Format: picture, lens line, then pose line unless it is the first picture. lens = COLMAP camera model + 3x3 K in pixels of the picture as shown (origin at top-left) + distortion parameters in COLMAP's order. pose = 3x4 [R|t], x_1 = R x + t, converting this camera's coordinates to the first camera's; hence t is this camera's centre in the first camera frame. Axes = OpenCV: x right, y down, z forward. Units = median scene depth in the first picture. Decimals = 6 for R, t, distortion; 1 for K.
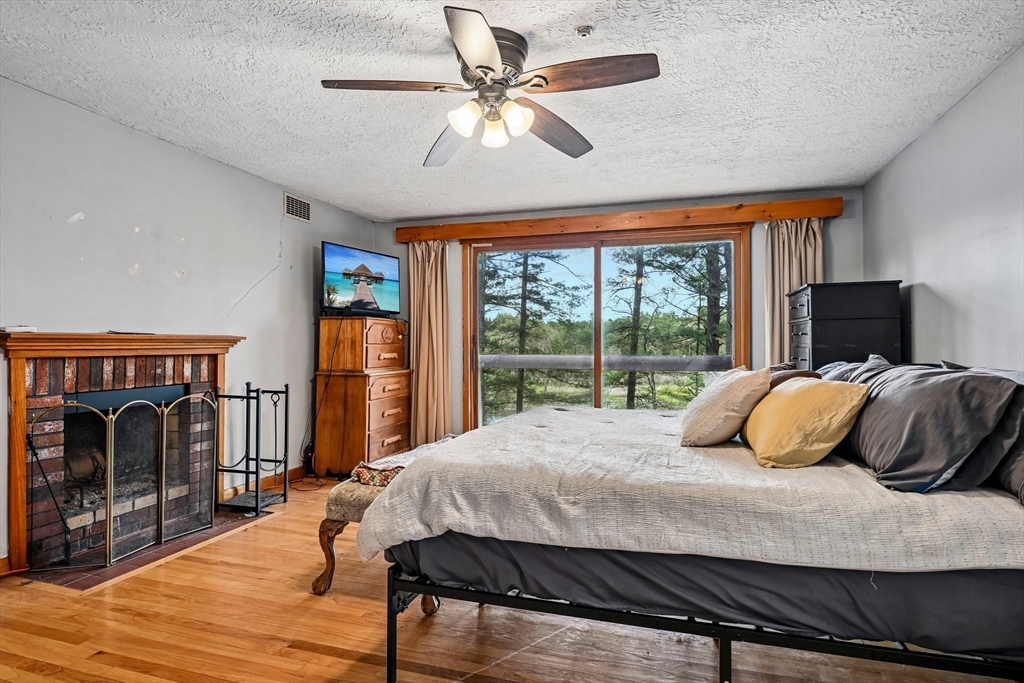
lens RADIAL K [[561.6, 0, 512.0], [0, 561.6, 341.5], [0, 0, 1]] dist [0.000600, 0.000372]
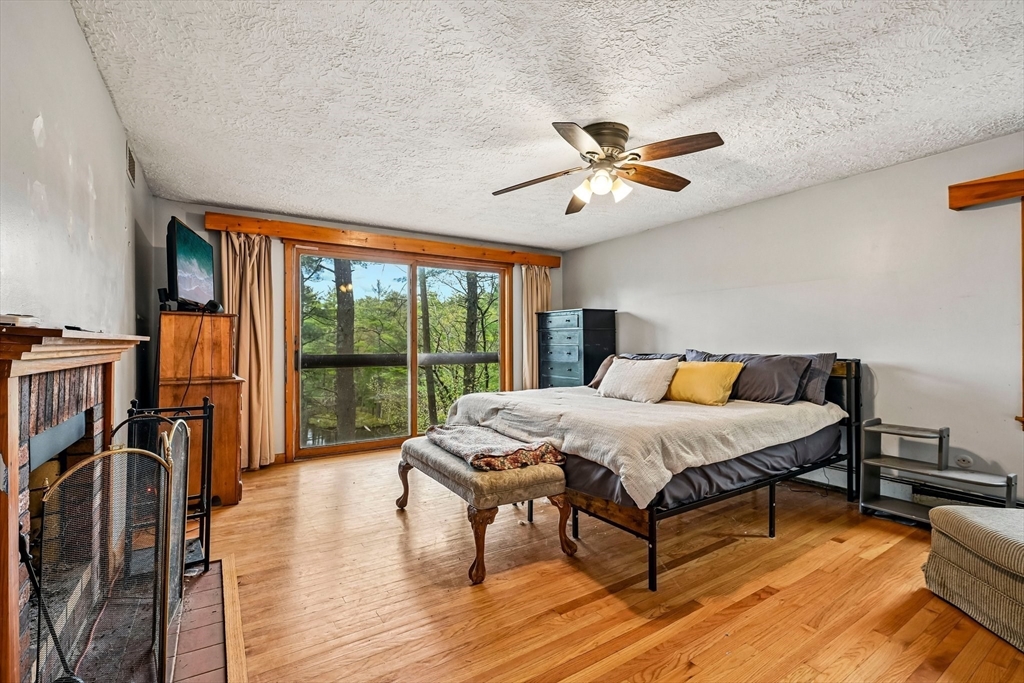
lens RADIAL K [[455.8, 0, 512.0], [0, 455.8, 341.5], [0, 0, 1]] dist [0.000427, -0.000391]
pose [[0.639240, 0.000500, 0.769007, -0.539242], [-0.000579, 1.000000, -0.000169, -0.002203], [-0.769007, -0.000337, 0.639241, 0.226018]]
